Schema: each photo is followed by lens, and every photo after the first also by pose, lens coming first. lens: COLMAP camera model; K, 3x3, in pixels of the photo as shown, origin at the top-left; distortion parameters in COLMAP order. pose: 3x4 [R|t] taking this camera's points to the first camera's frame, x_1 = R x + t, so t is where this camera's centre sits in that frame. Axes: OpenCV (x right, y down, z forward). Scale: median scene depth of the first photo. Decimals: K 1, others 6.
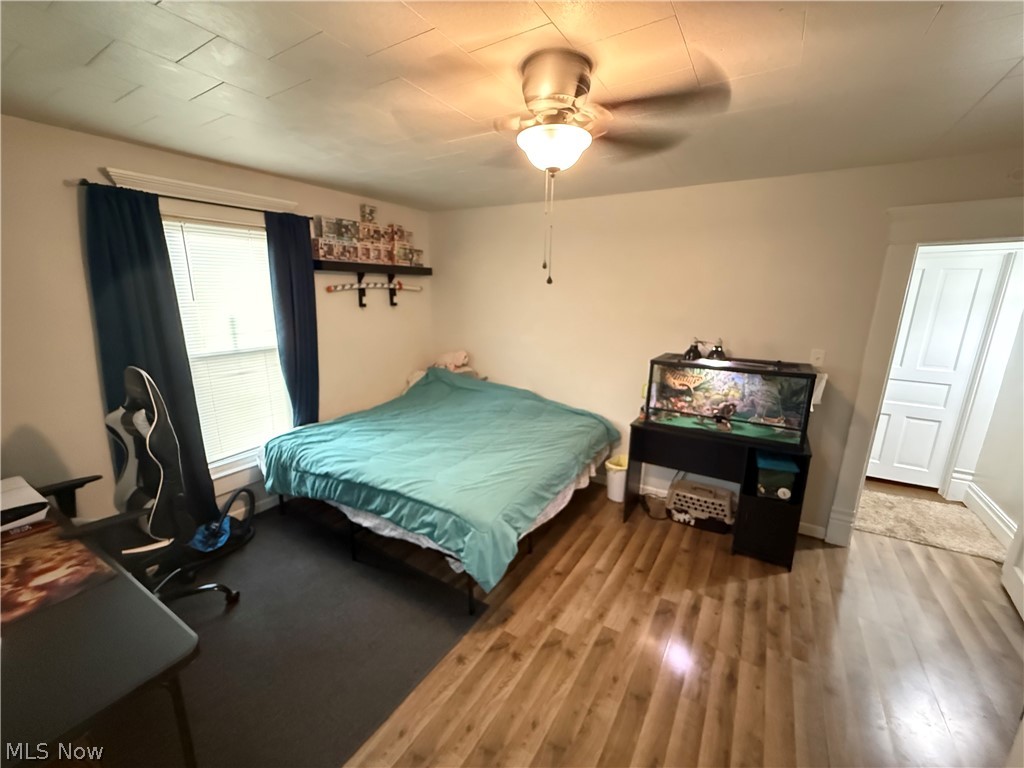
lens RADIAL K [[412.1, 0, 512.0], [0, 412.1, 384.0], [0, 0, 1]] dist [-0.000052, 0.000188]
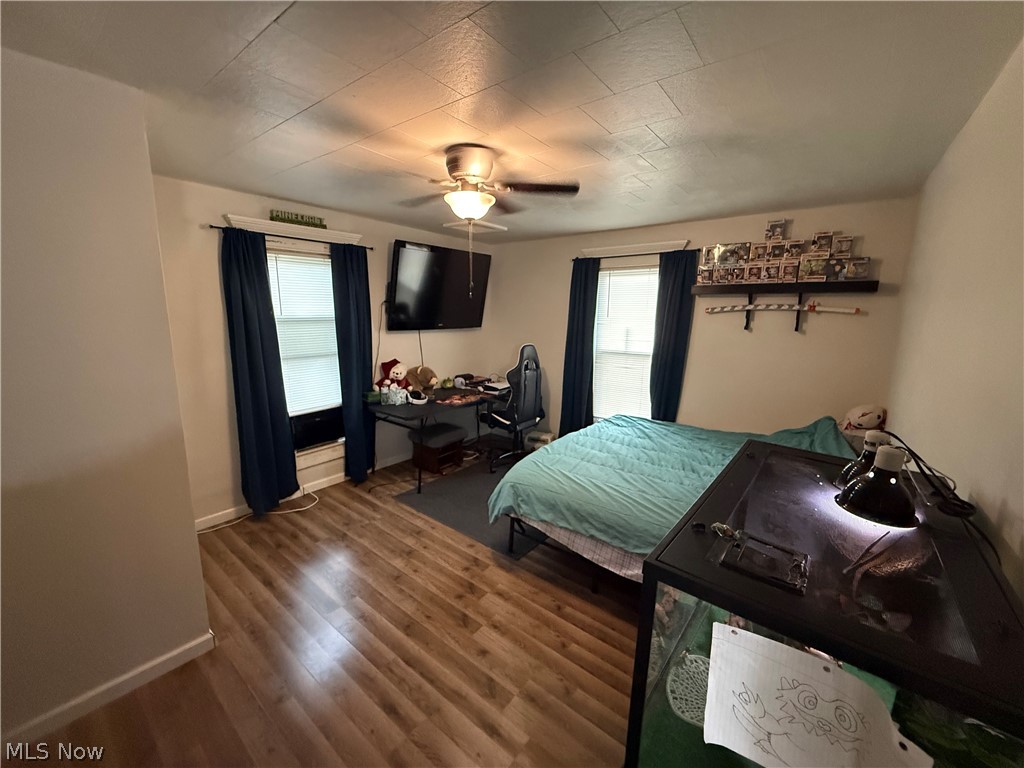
lens RADIAL K [[412.1, 0, 512.0], [0, 412.1, 384.0], [0, 0, 1]] dist [-0.000052, 0.000188]
pose [[-0.114403, 0.161636, -0.980197, 0.827620], [-0.239511, 0.953082, 0.185119, -0.143186], [0.964130, 0.255946, -0.070321, 0.727555]]
